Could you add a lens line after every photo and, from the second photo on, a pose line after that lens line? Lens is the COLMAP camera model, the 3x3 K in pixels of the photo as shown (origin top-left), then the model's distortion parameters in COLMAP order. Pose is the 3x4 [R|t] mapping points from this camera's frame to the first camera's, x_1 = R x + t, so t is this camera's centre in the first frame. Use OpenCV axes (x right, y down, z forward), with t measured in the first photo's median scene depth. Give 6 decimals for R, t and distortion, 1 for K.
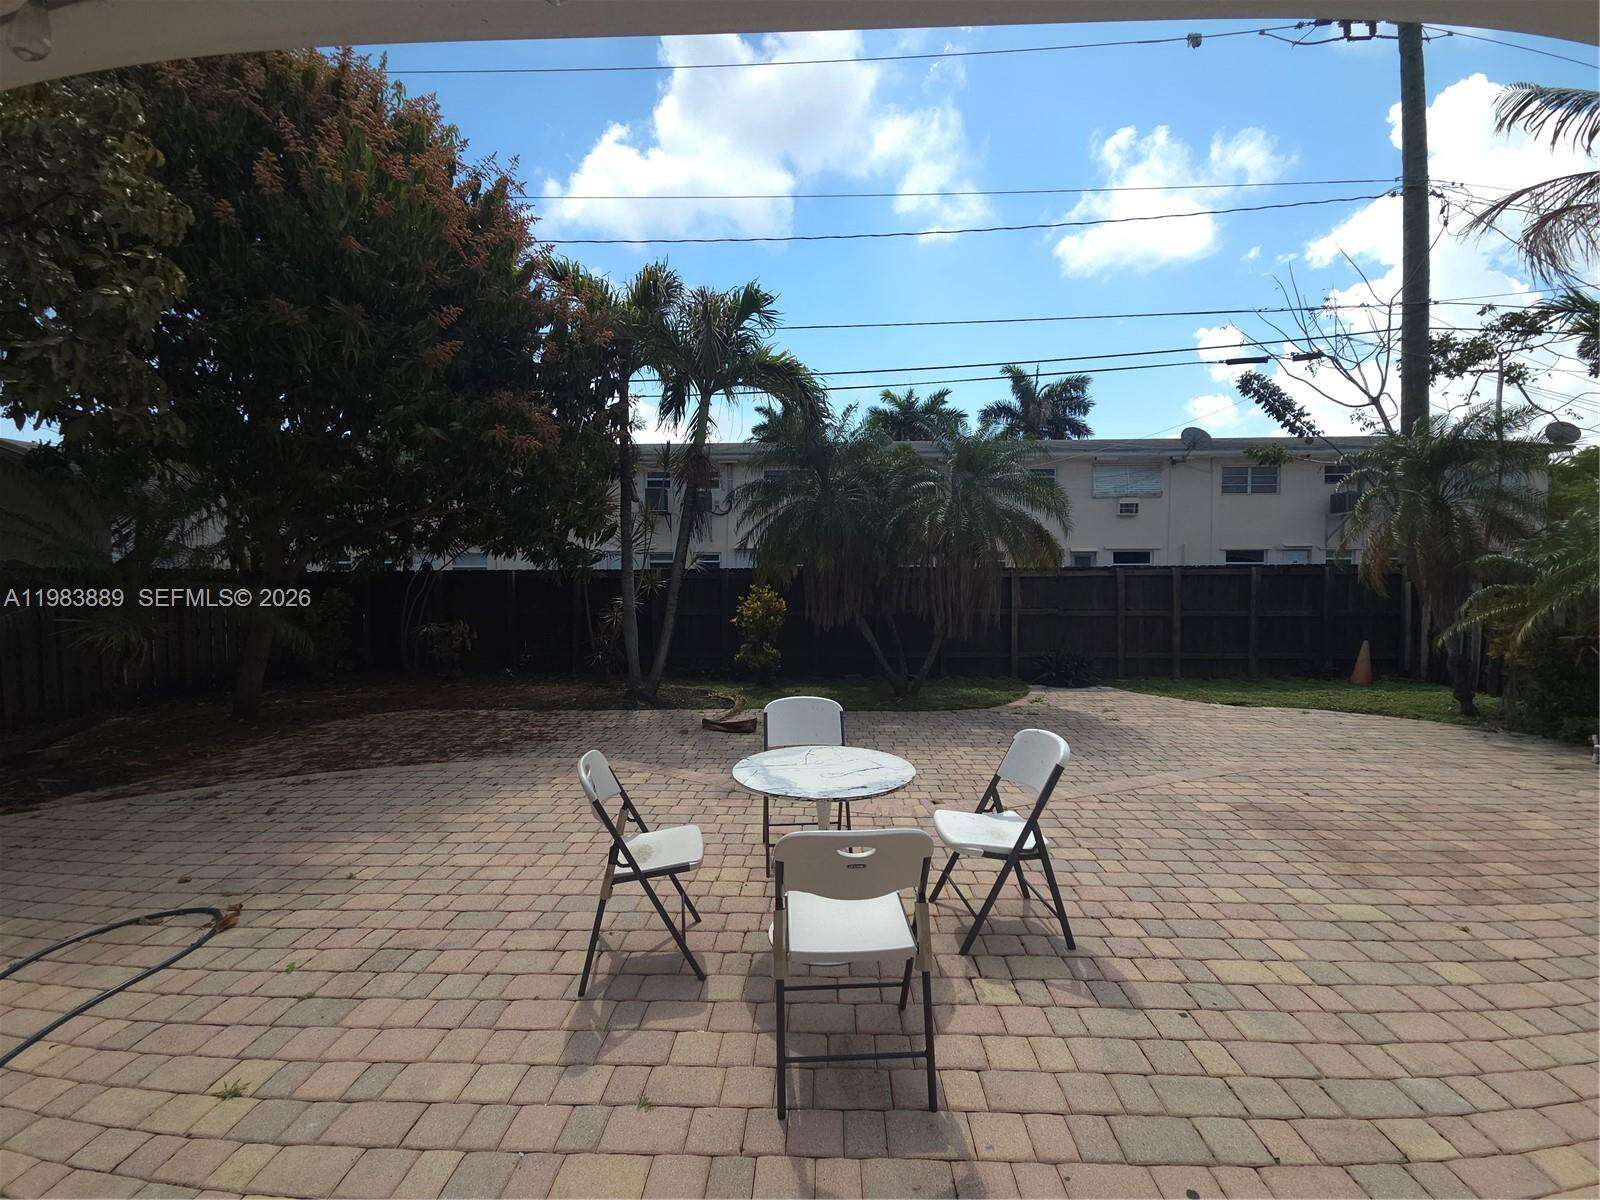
lens RADIAL K [[640.7, 0, 800.0], [0, 640.7, 600.0], [0, 0, 1]] dist [0.000451, -0.007469]
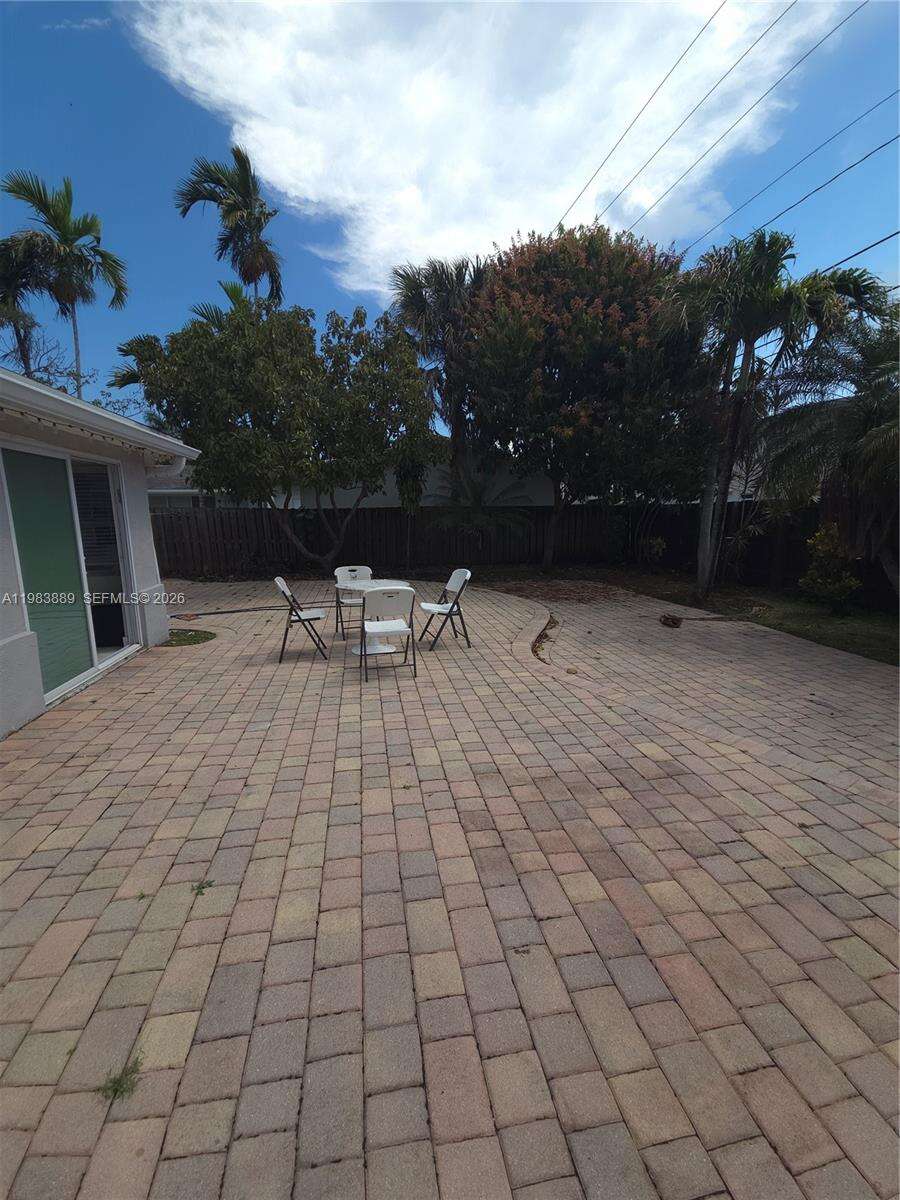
lens RADIAL K [[480.5, 0, 450.0], [0, 480.5, 600.0], [0, 0, 1]] dist [0.000451, -0.007469]
pose [[0.231031, 0.174160, -0.957232, 1.420987], [-0.026759, 0.984614, 0.172683, -0.011247], [0.972578, -0.014281, 0.232137, 0.641830]]
